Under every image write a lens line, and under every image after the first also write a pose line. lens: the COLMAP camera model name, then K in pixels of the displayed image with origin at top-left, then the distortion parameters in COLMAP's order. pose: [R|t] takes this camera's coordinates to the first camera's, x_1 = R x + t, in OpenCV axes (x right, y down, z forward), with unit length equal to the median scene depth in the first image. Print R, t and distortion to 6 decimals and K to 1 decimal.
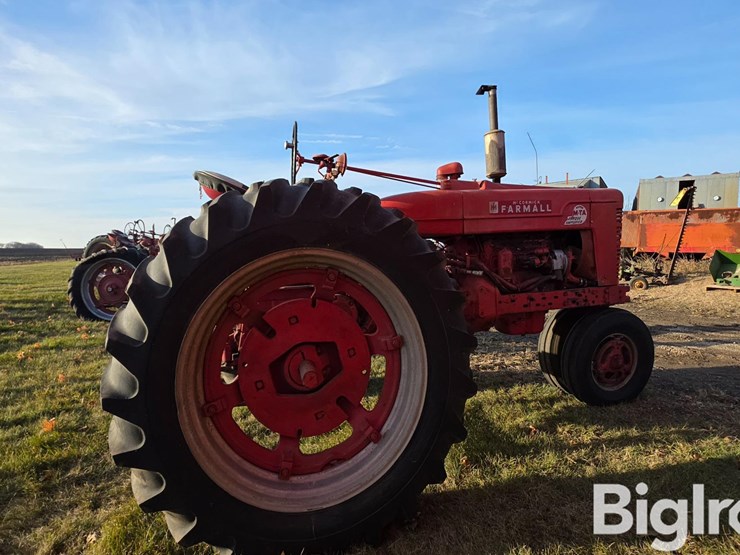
lens RADIAL K [[435.4, 0, 419.7], [0, 435.4, 257.3], [0, 0, 1]] dist [0.006009, 0.000560]
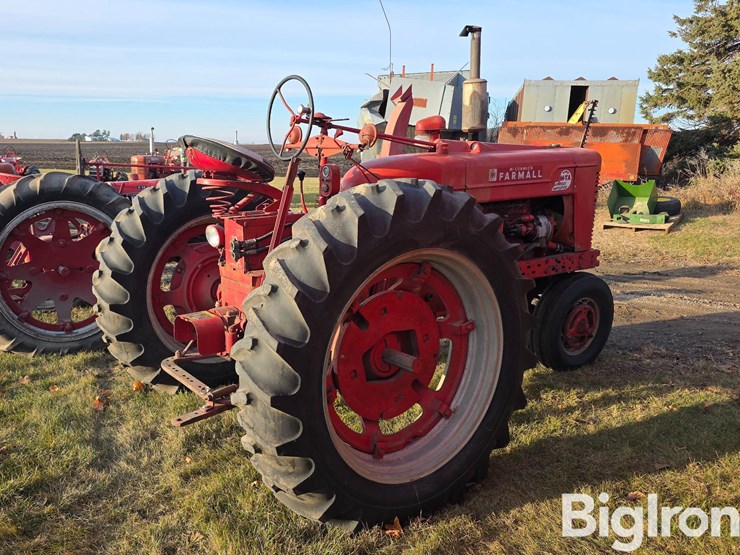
lens RADIAL K [[631.0, 0, 388.2], [0, 631.0, 257.3], [0, 0, 1]] dist [0.061860, -0.104867]
pose [[0.959149, -0.024988, 0.281796, -0.418805], [-0.011807, 0.991688, 0.128124, -0.105830], [-0.282655, -0.126217, 0.950881, -0.250189]]
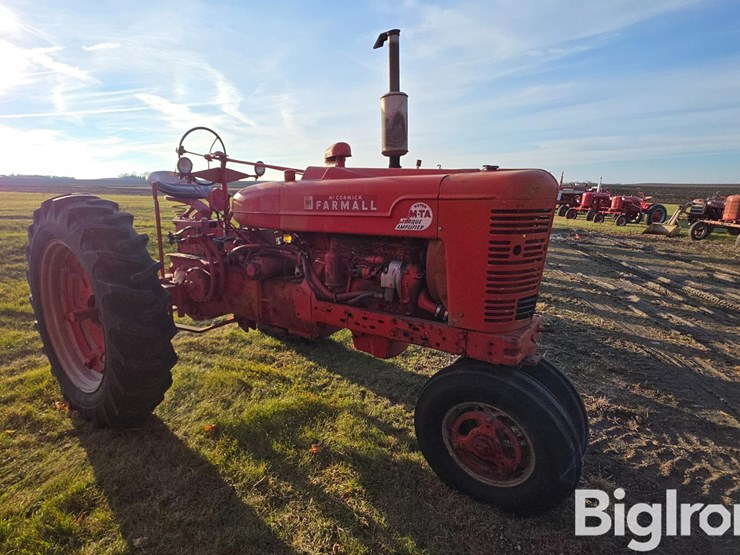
lens RADIAL K [[426.1, 0, 287.9], [0, 426.1, 276.4], [0, 0, 1]] dist [0.003676, 0.000145]
pose [[0.520443, 0.201651, -0.829744, 0.855856], [-0.037981, 0.976221, 0.213426, -0.145182], [0.853051, -0.079562, 0.515726, 0.484274]]
